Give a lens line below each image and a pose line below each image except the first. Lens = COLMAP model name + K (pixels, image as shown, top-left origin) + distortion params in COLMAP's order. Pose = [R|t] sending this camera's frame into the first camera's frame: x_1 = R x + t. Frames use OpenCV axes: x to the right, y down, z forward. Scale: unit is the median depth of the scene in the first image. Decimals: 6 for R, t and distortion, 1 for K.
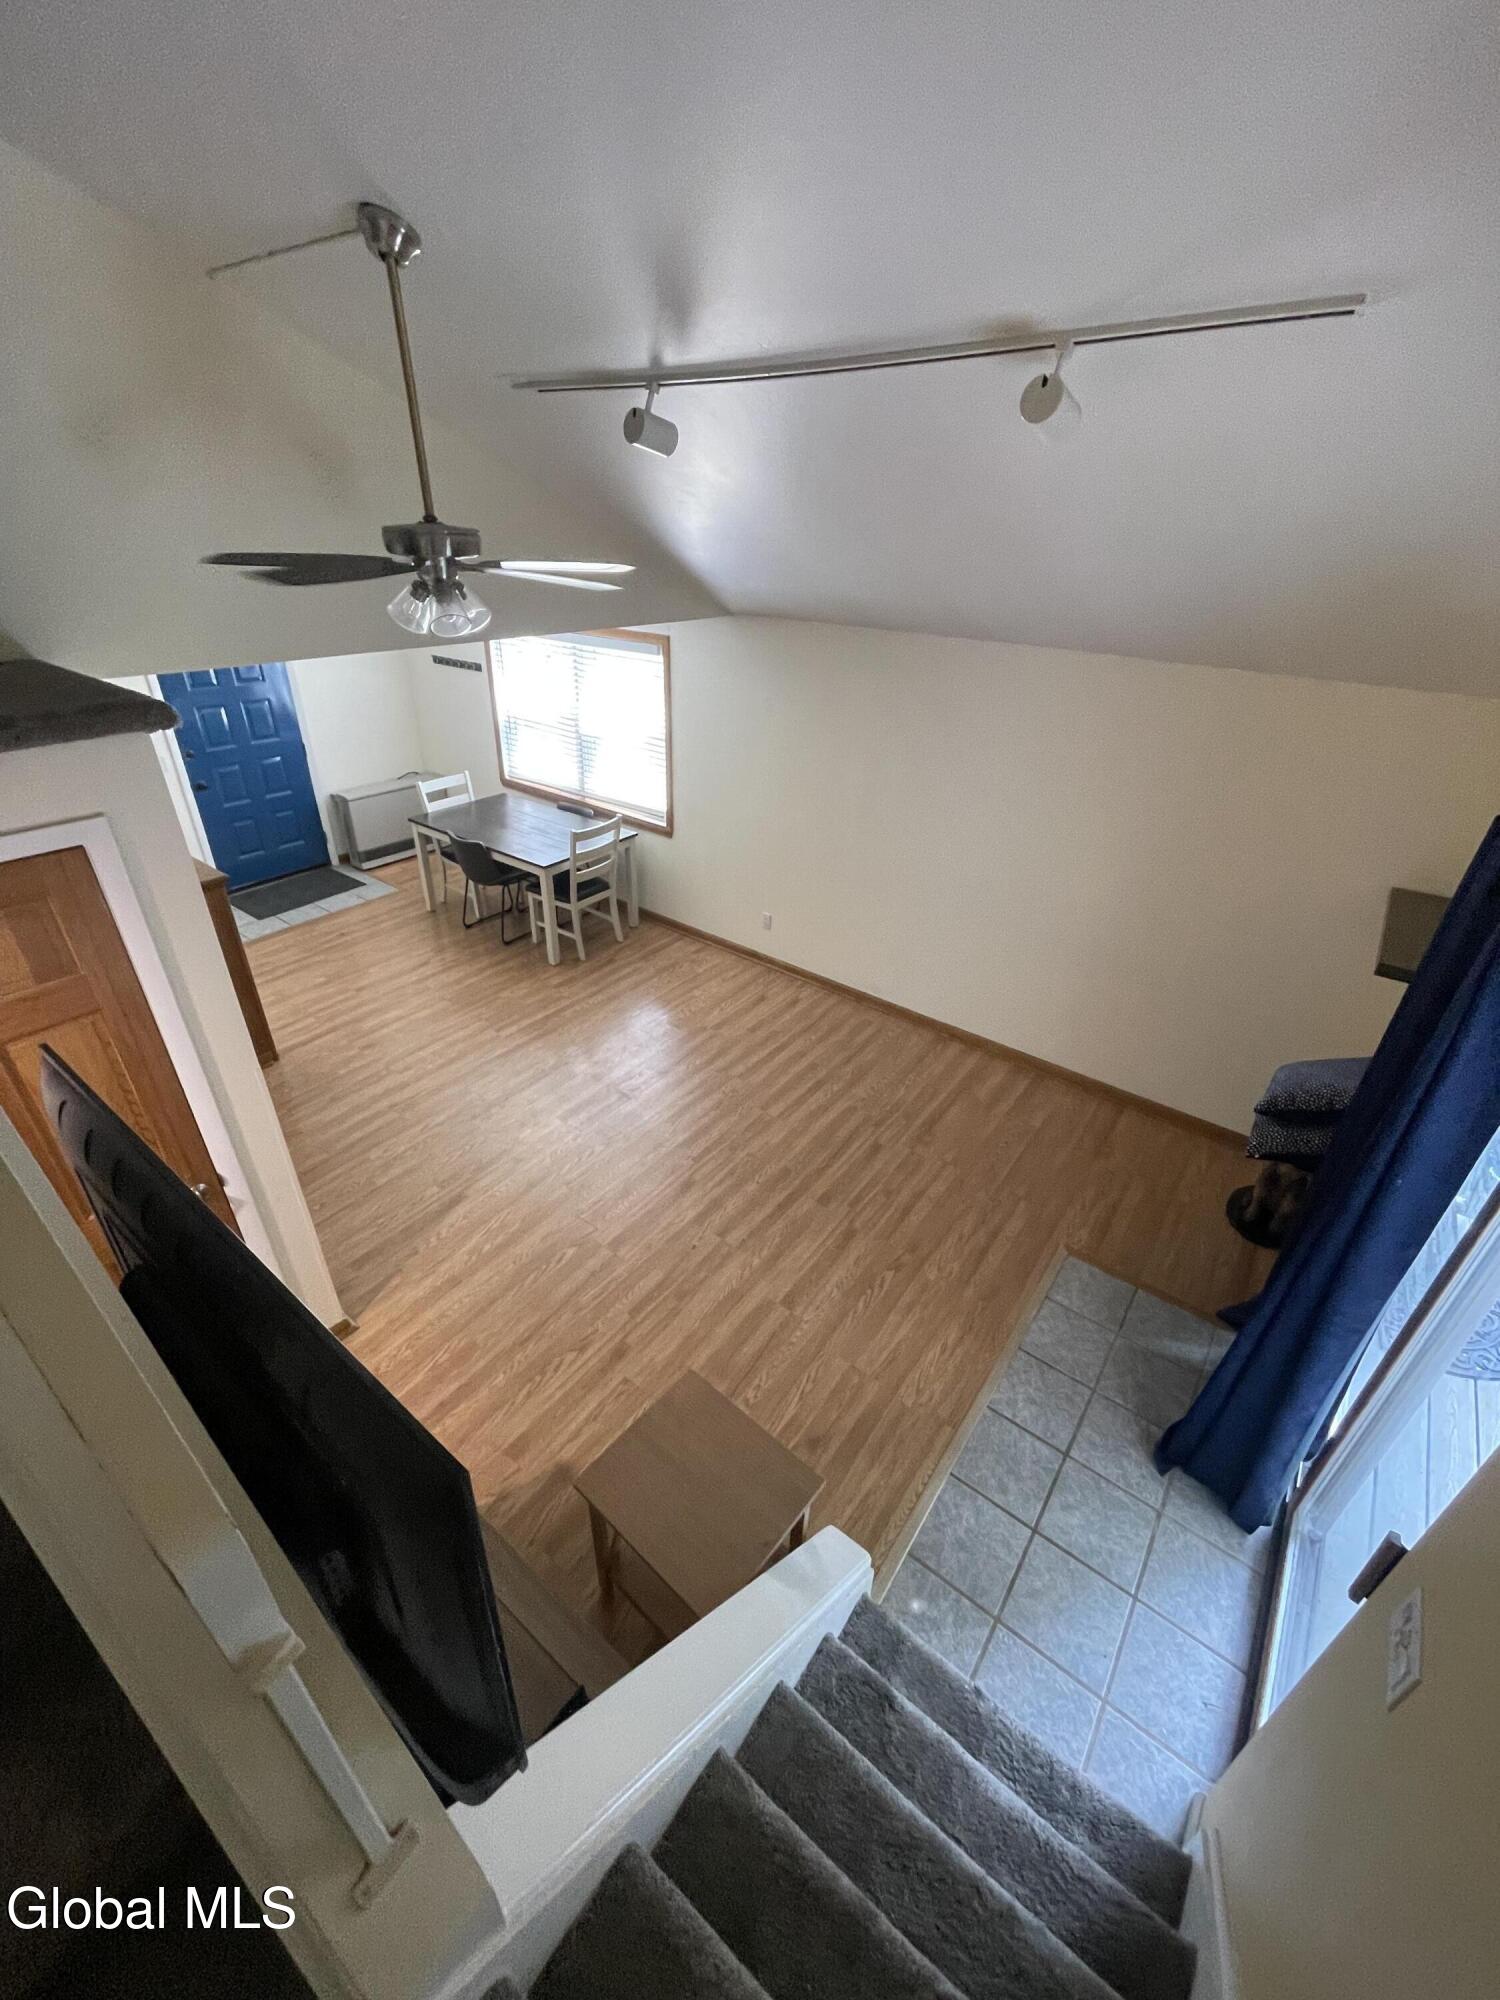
lens RADIAL K [[804.5, 0, 739.2], [0, 804.5, 985.2], [0, 0, 1]] dist [0.000270, -0.000091]
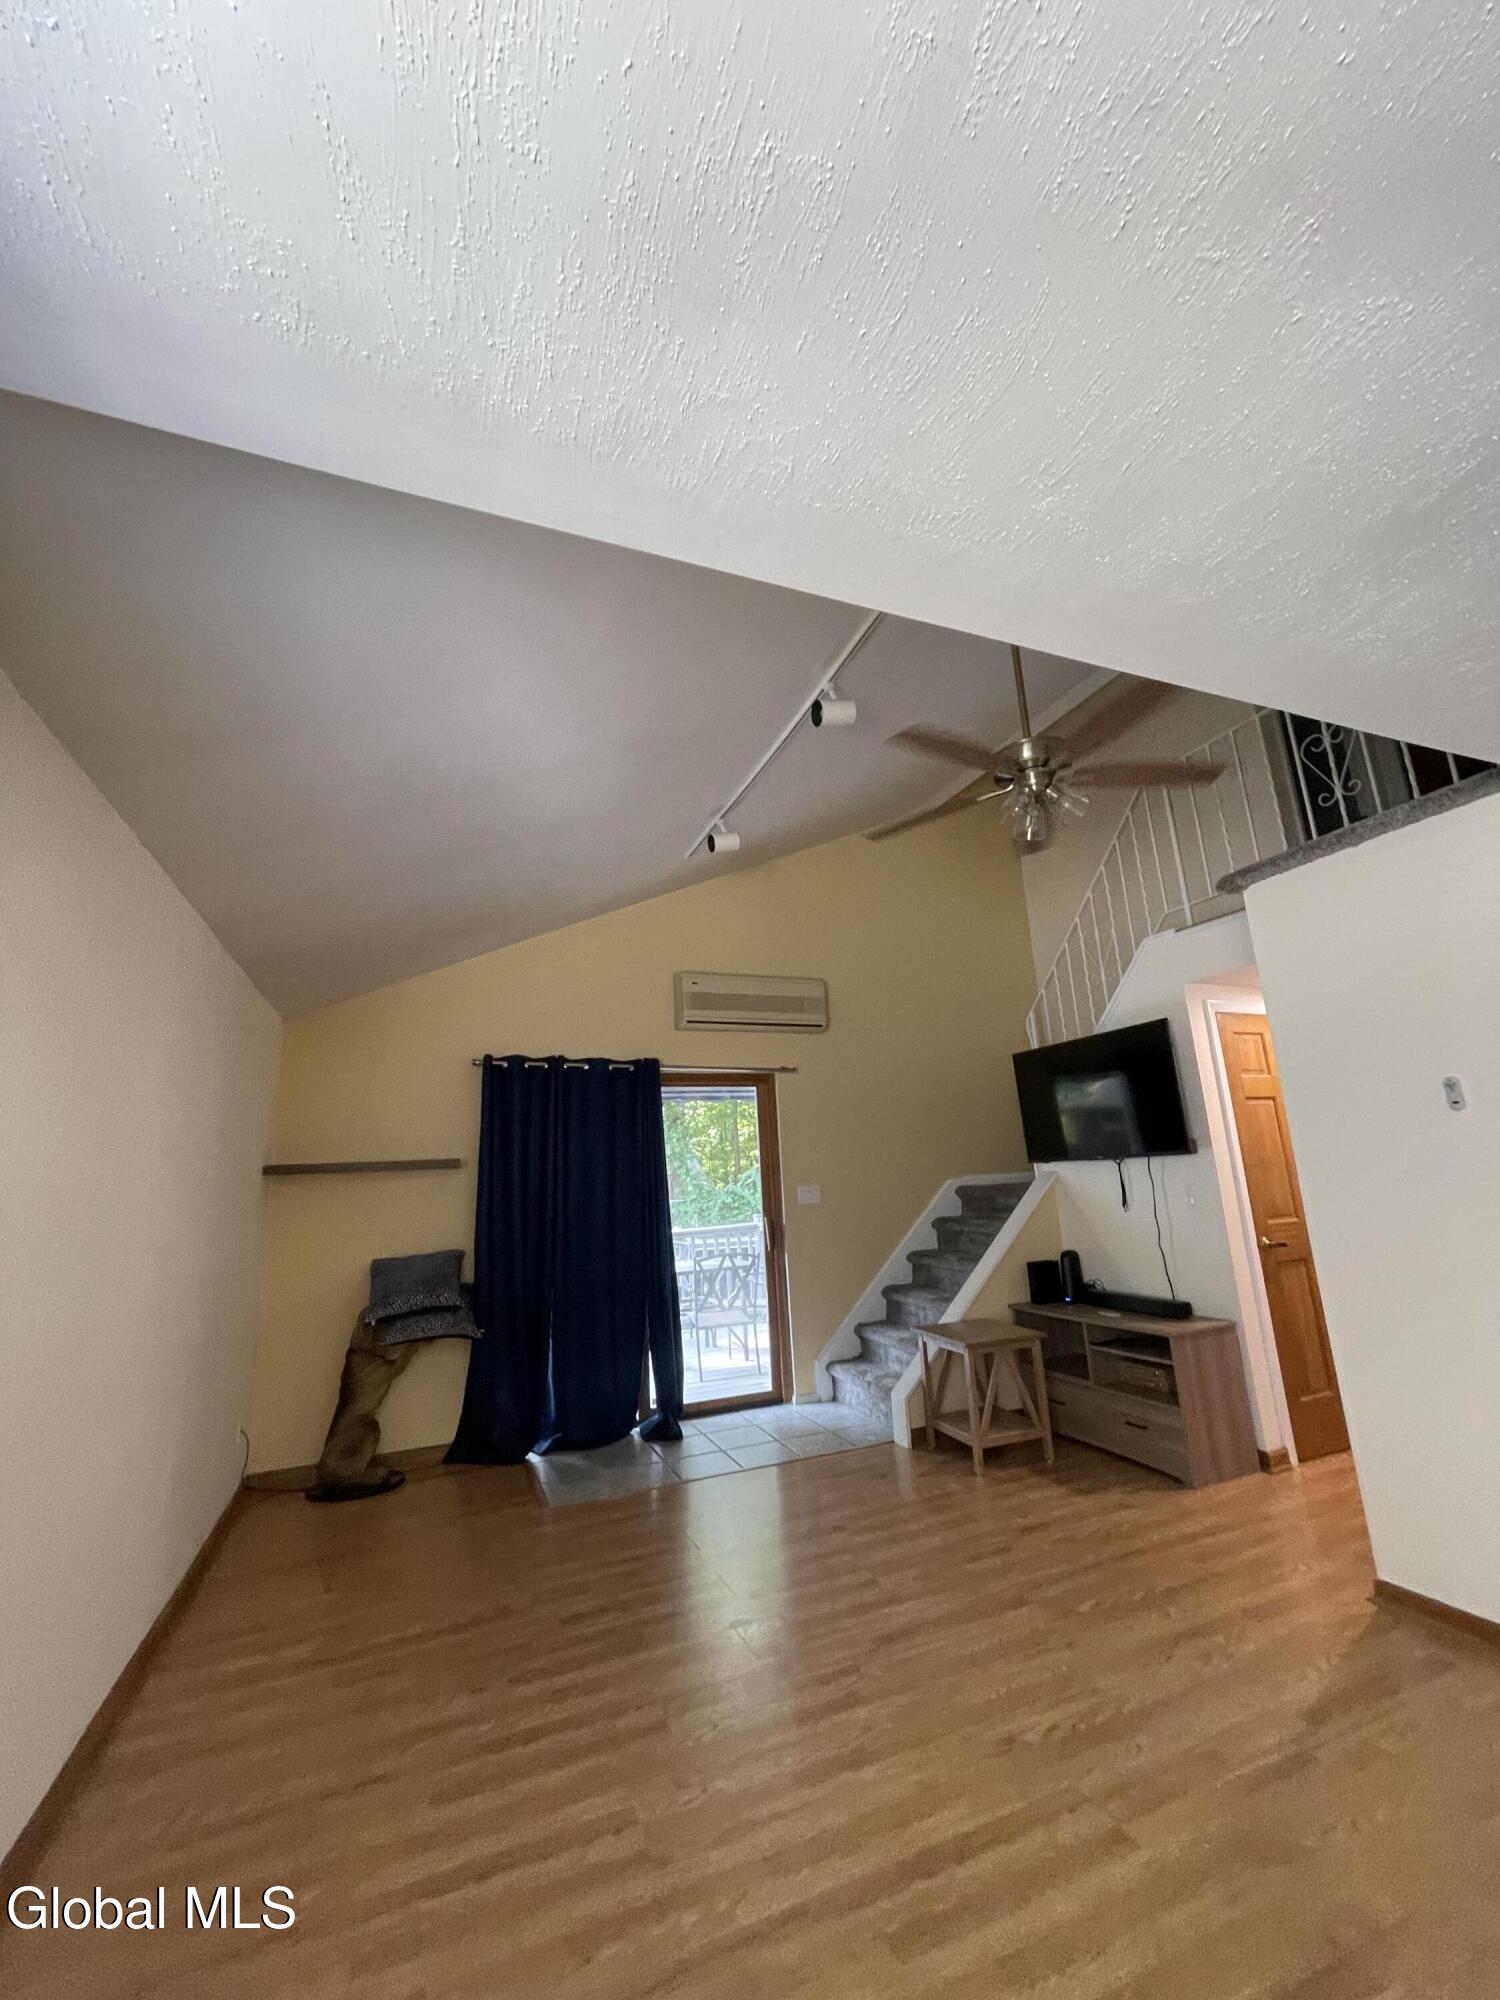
lens RADIAL K [[805.8, 0, 750.3], [0, 805.8, 991.6], [0, 0, 1]] dist [-0.000081, -0.000002]
pose [[-0.861491, 0.128041, 0.491365, -0.248581], [0.270691, 0.934523, 0.231071, -0.281881], [-0.429605, 0.332074, -0.839742, 1.024994]]
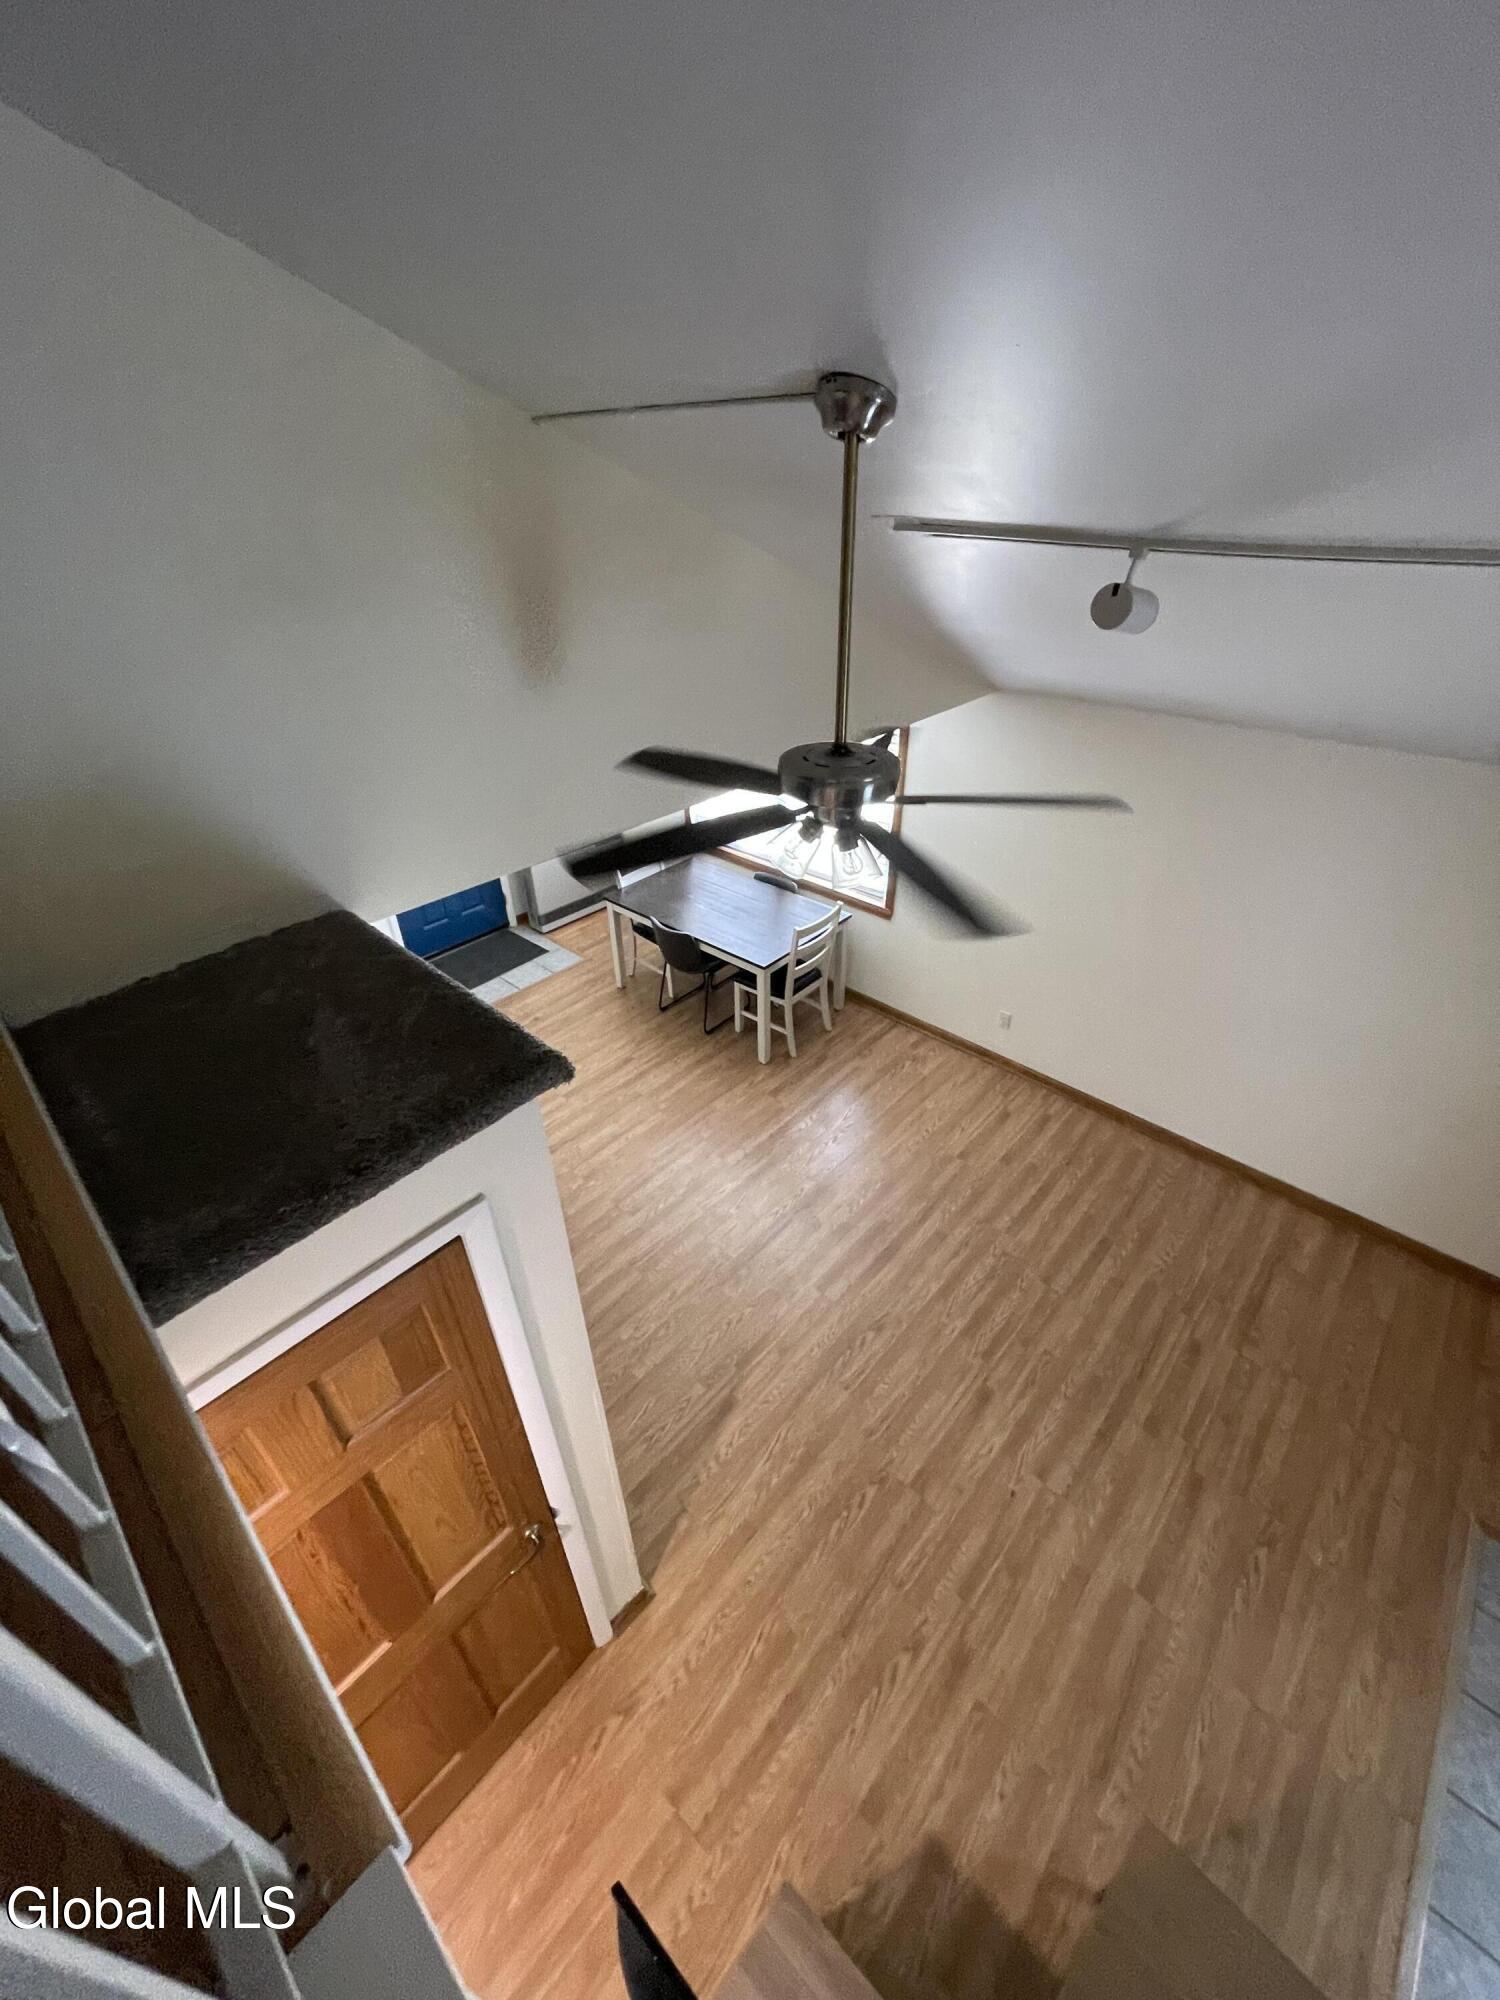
lens RADIAL K [[805.8, 0, 750.3], [0, 805.8, 991.6], [0, 0, 1]] dist [-0.000081, -0.000002]
pose [[0.994875, 0.010534, -0.100567, -0.170571], [-0.005353, 0.998651, 0.051655, -0.169764], [0.100975, -0.050852, 0.993589, 0.096313]]
